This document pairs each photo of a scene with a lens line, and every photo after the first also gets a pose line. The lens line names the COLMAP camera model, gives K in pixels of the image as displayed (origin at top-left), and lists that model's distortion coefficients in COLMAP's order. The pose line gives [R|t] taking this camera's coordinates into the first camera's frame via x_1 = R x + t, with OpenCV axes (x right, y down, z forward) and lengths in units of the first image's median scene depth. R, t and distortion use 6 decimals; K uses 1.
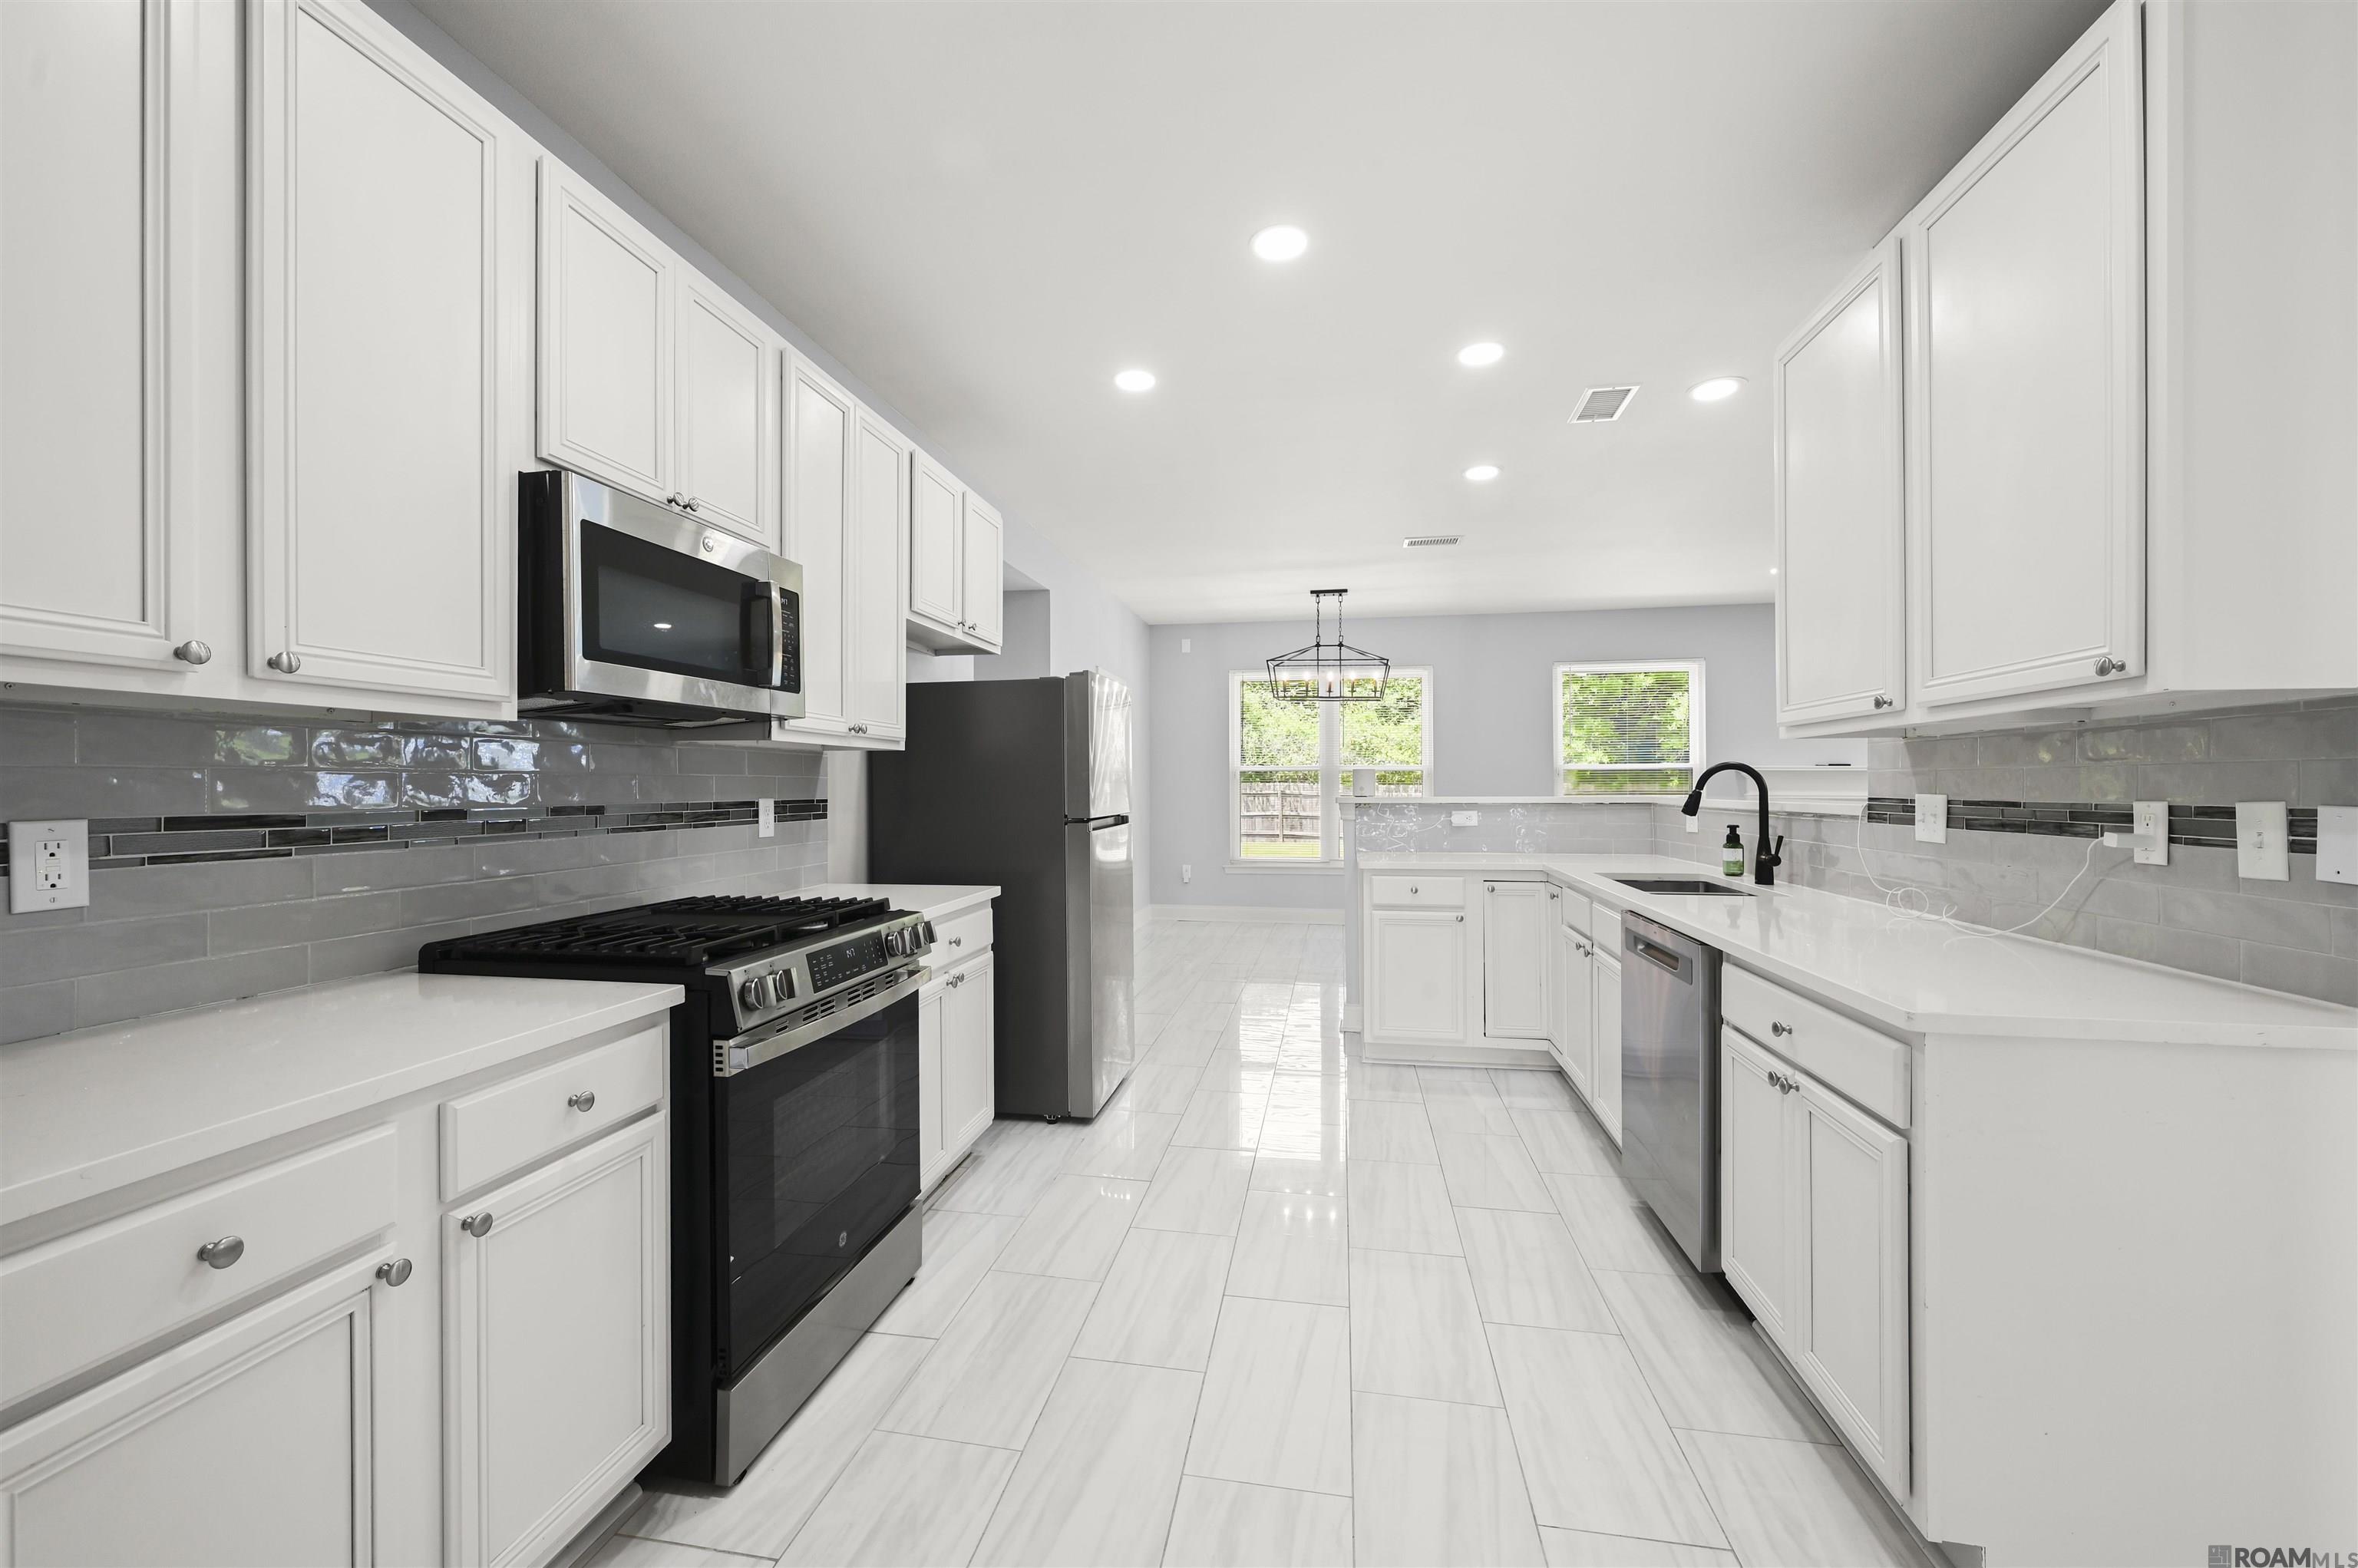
lens RADIAL K [[925.3, 0, 1175.9], [0, 925.3, 786.8], [0, 0, 1]] dist [-0.002946, 0.000002]
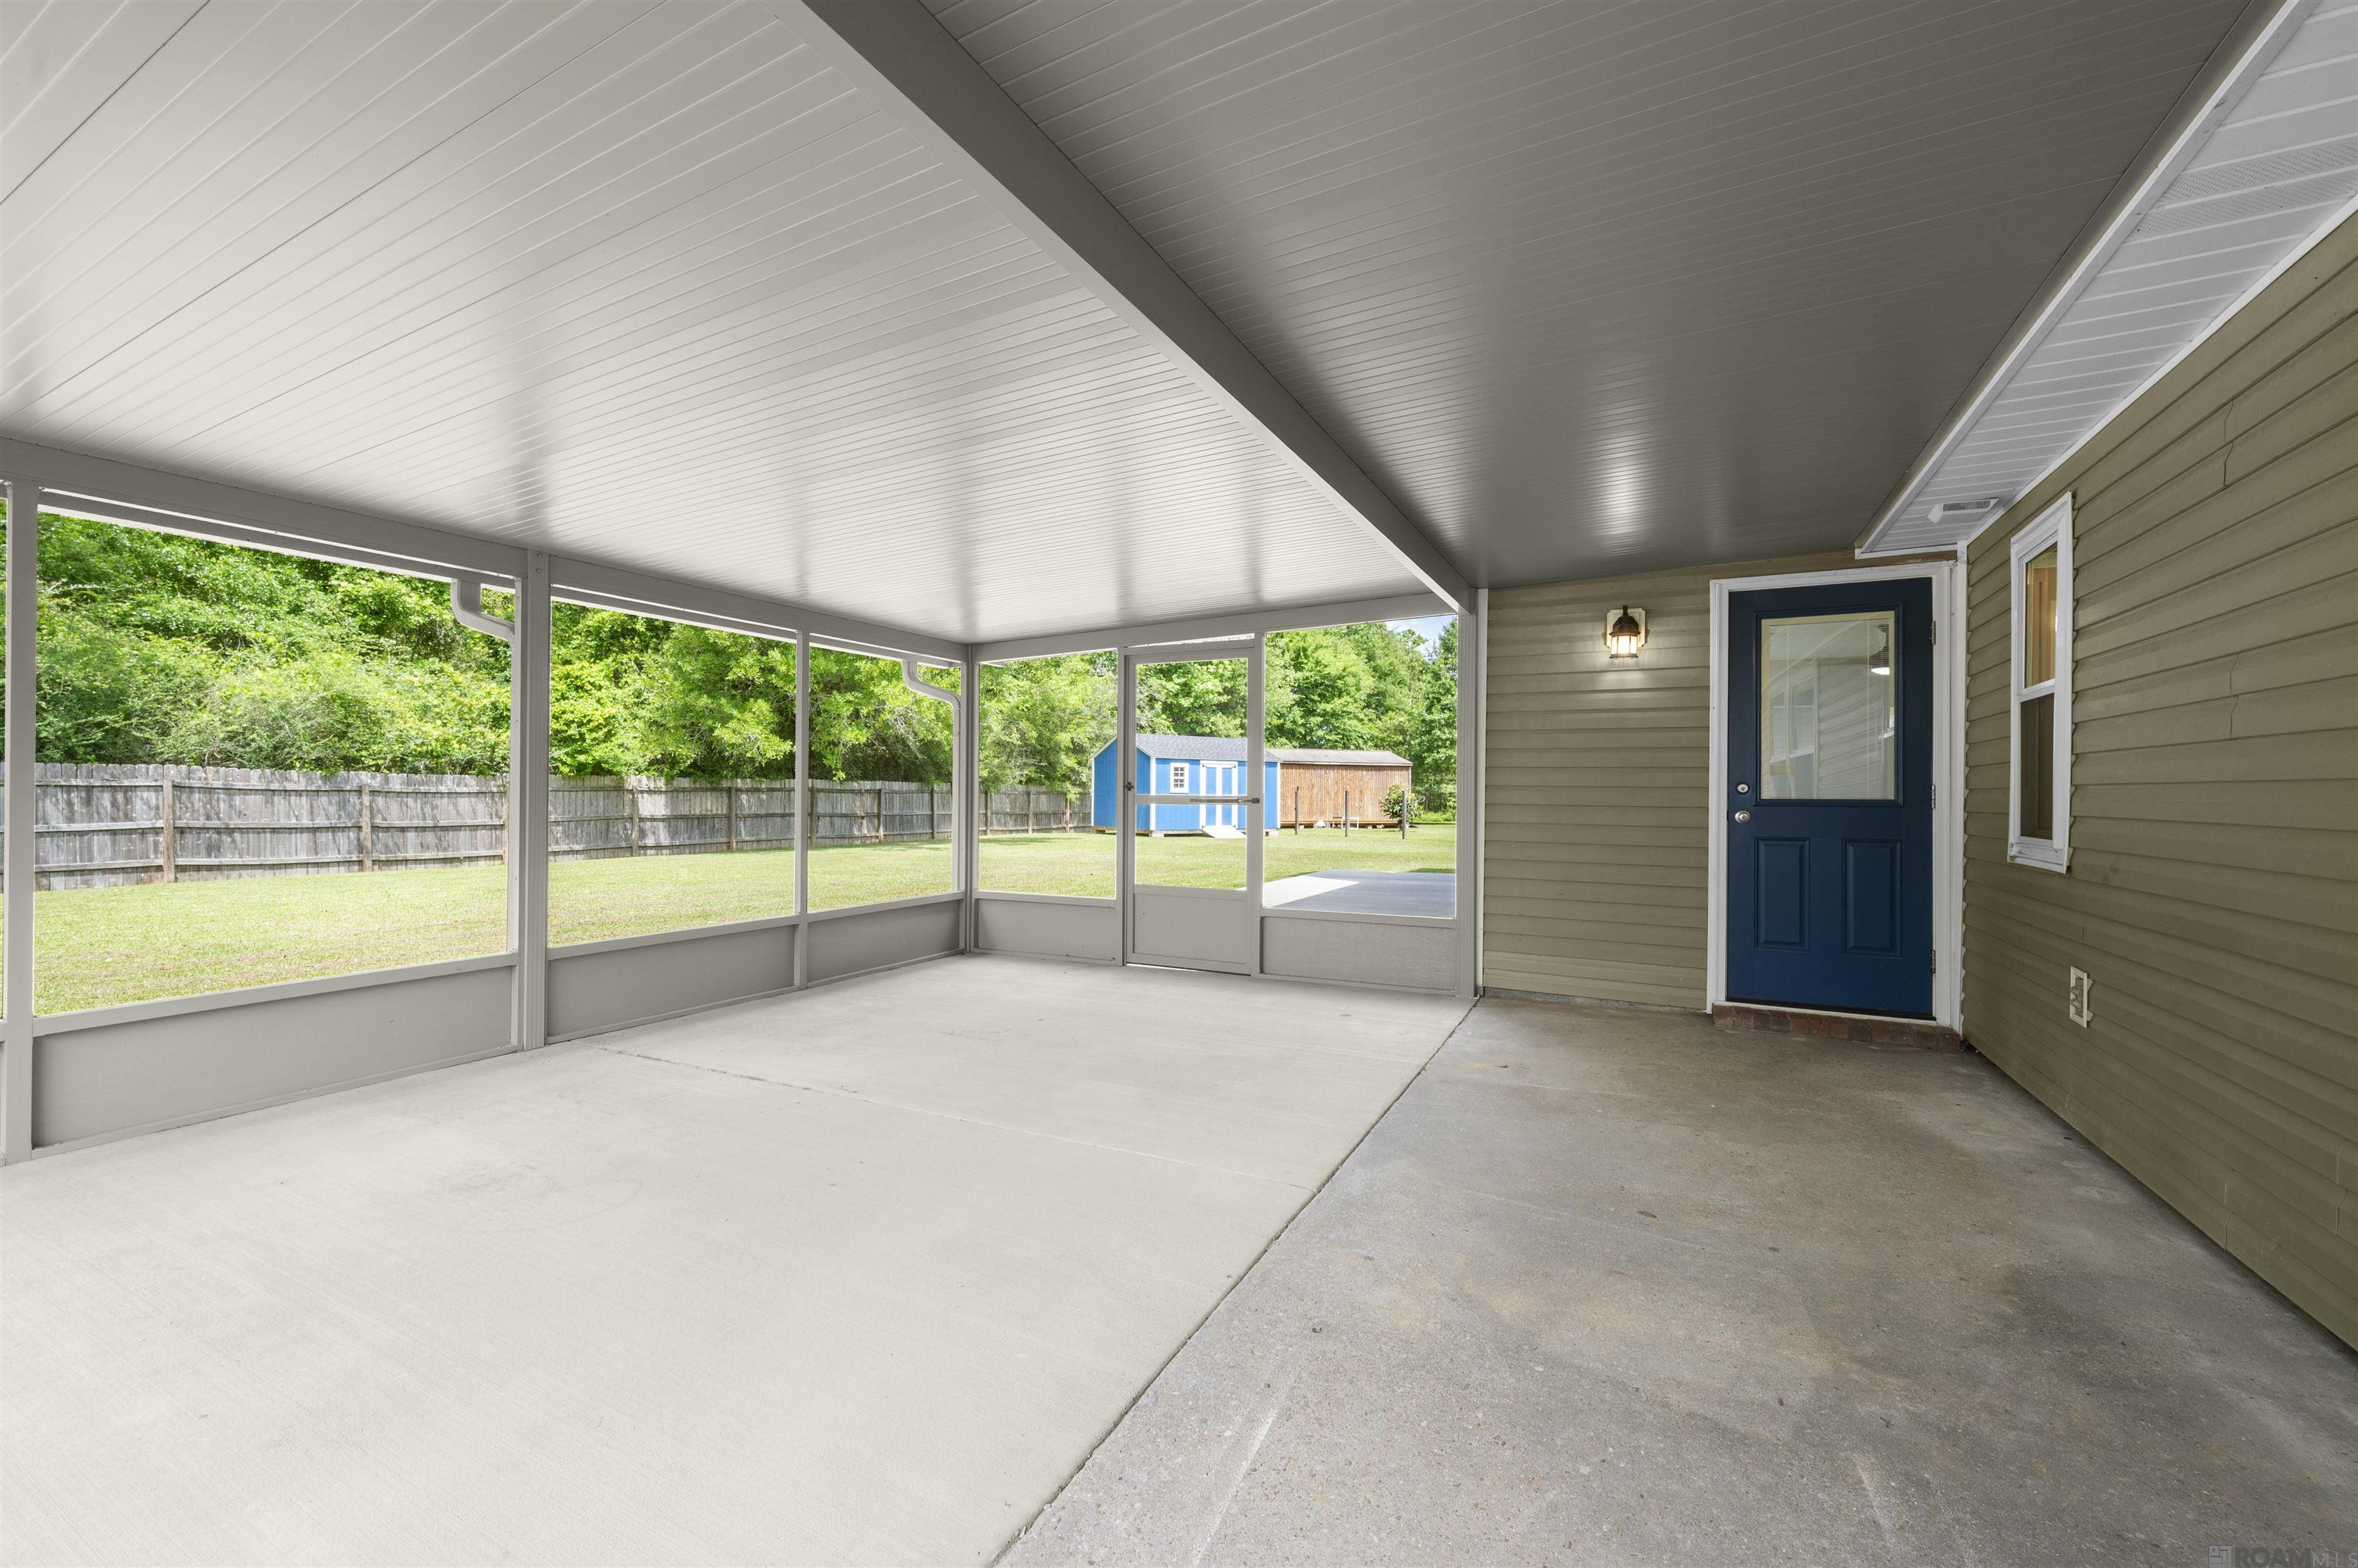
lens RADIAL K [[925.3, 0, 1159.6], [0, 925.3, 791.4], [0, 0, 1]] dist [-0.002946, 0.000002]
pose [[0.312889, 0.002072, 0.949787, -0.772457], [-0.007164, 0.999974, 0.000179, 0.023193], [-0.949763, -0.006860, 0.312896, 1.154154]]
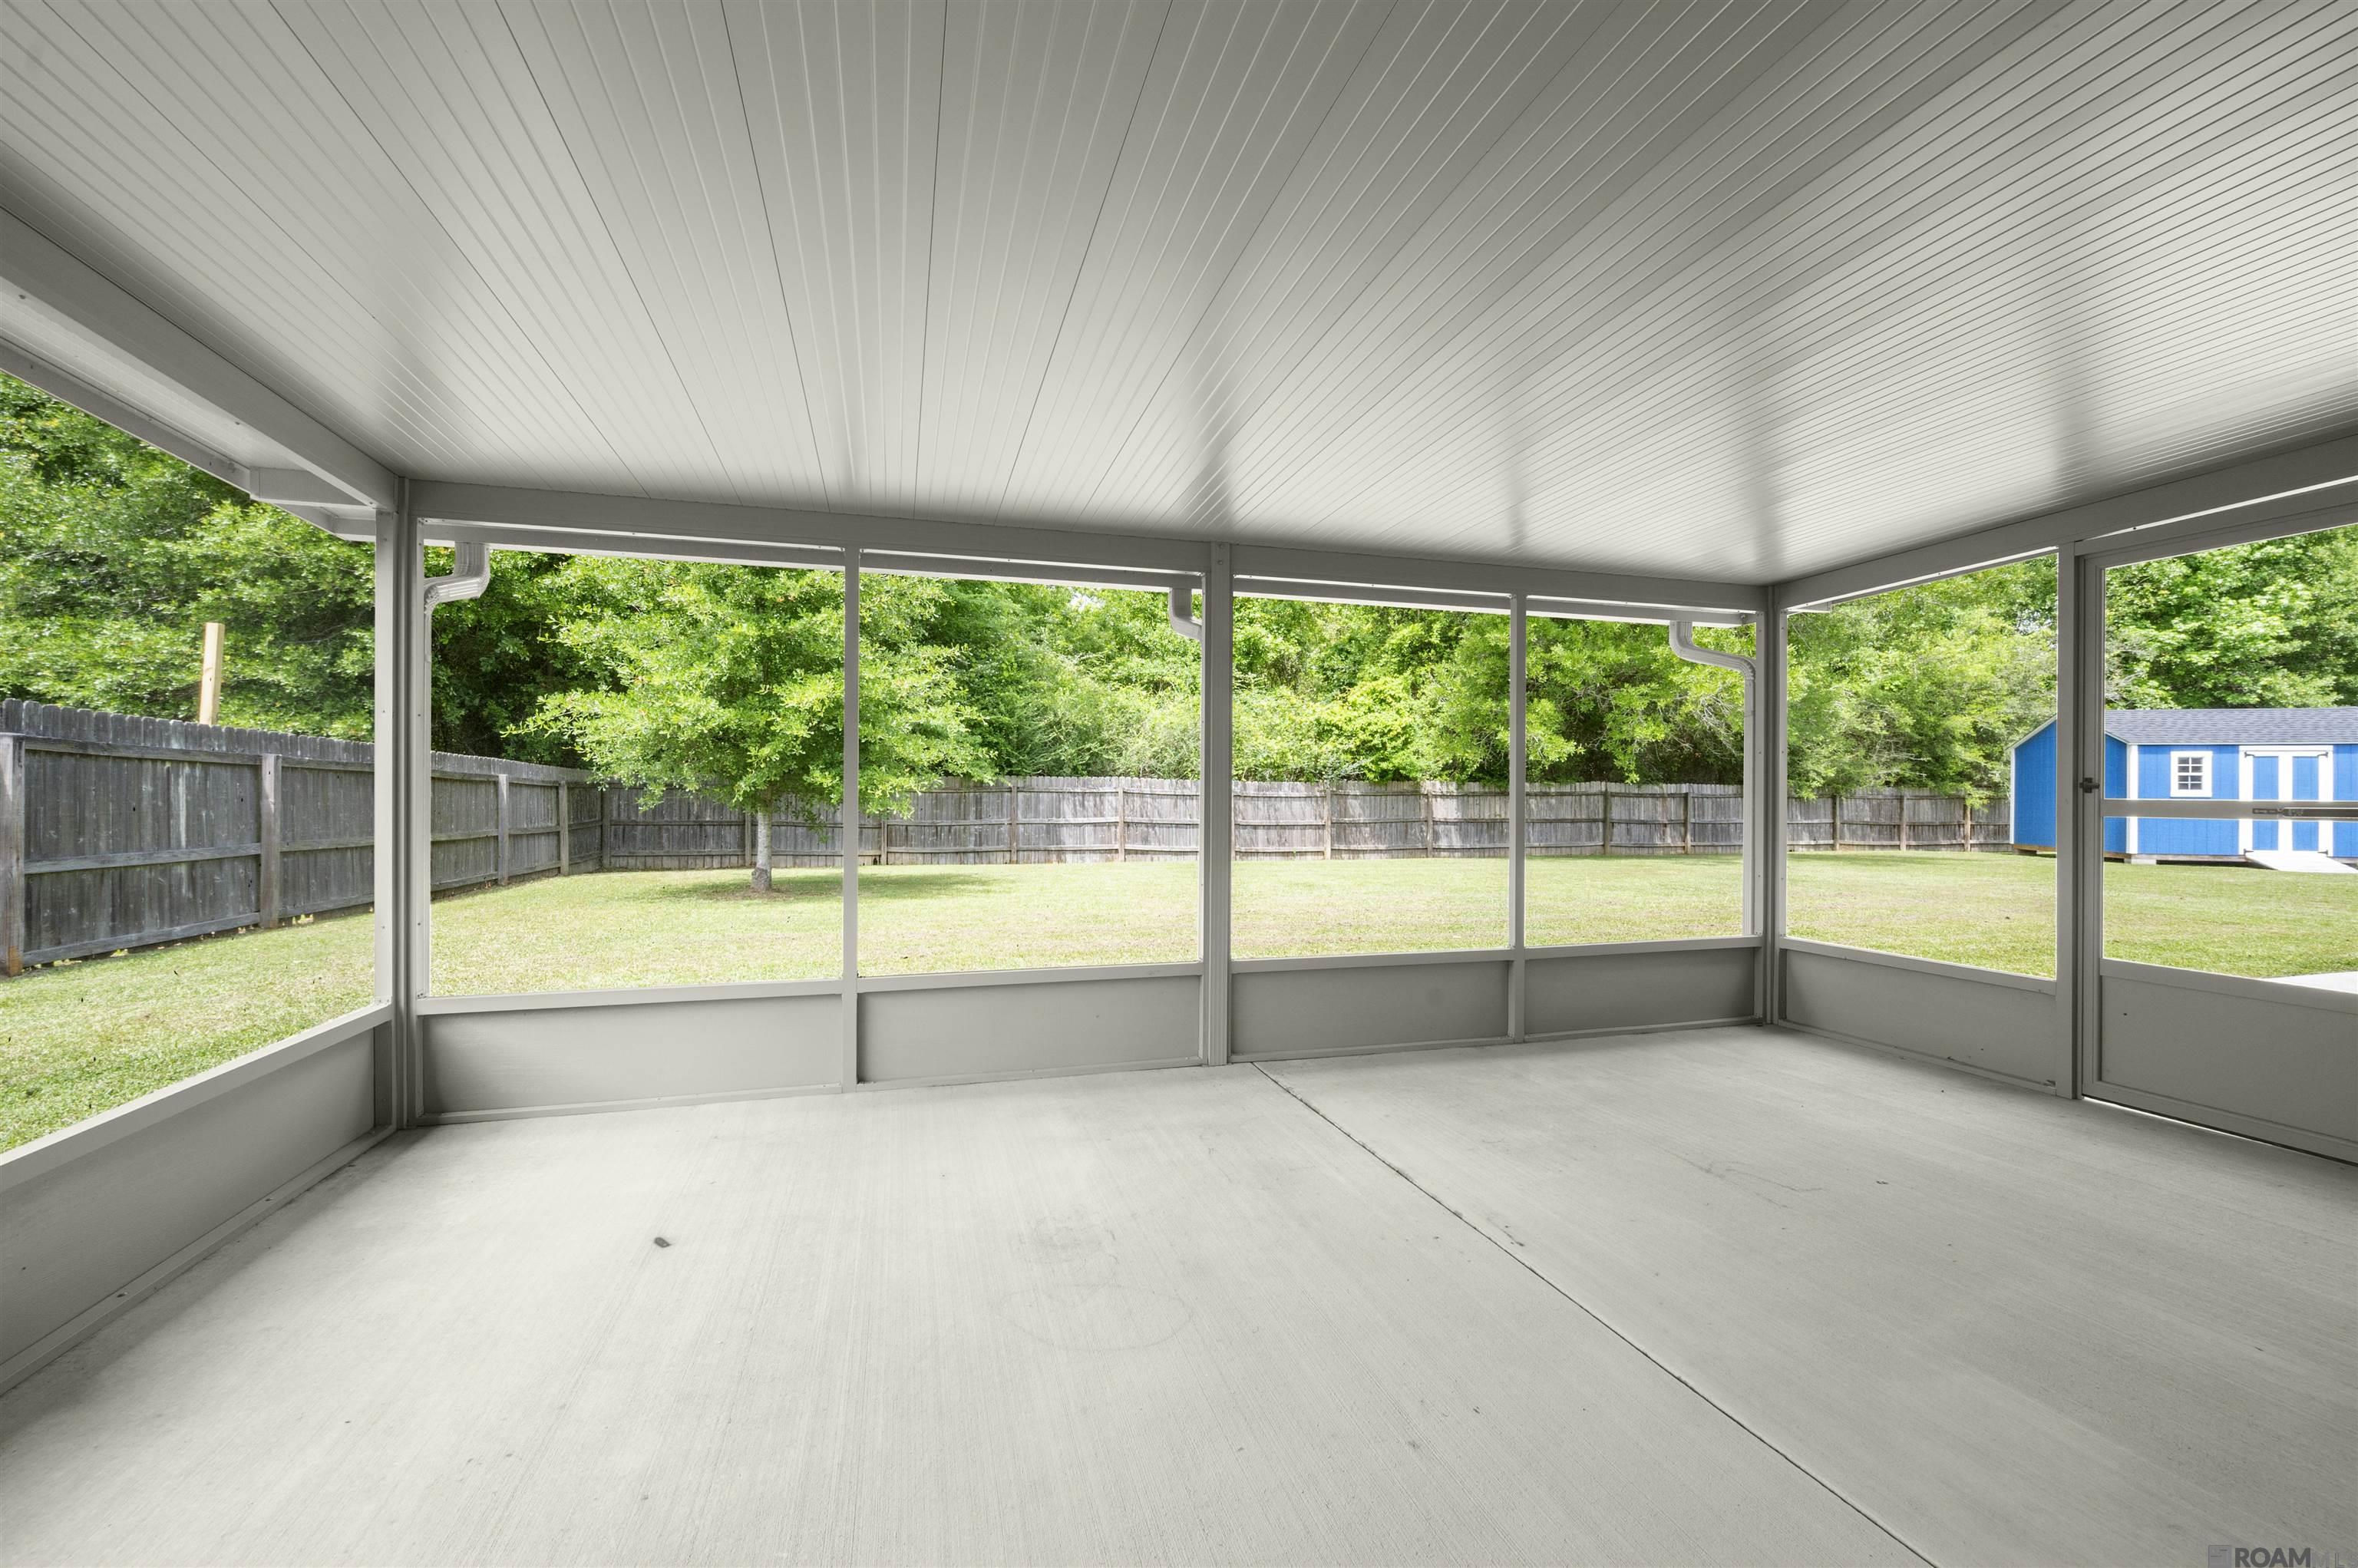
lens RADIAL K [[925.3, 0, 1186.1], [0, 925.3, 793.5], [0, 0, 1]] dist [-0.002946, 0.000002]
pose [[0.900682, 0.002752, 0.434469, -0.589925], [-0.004045, 0.999990, 0.002050, 0.024704], [-0.434459, -0.003603, 0.900684, 1.223990]]
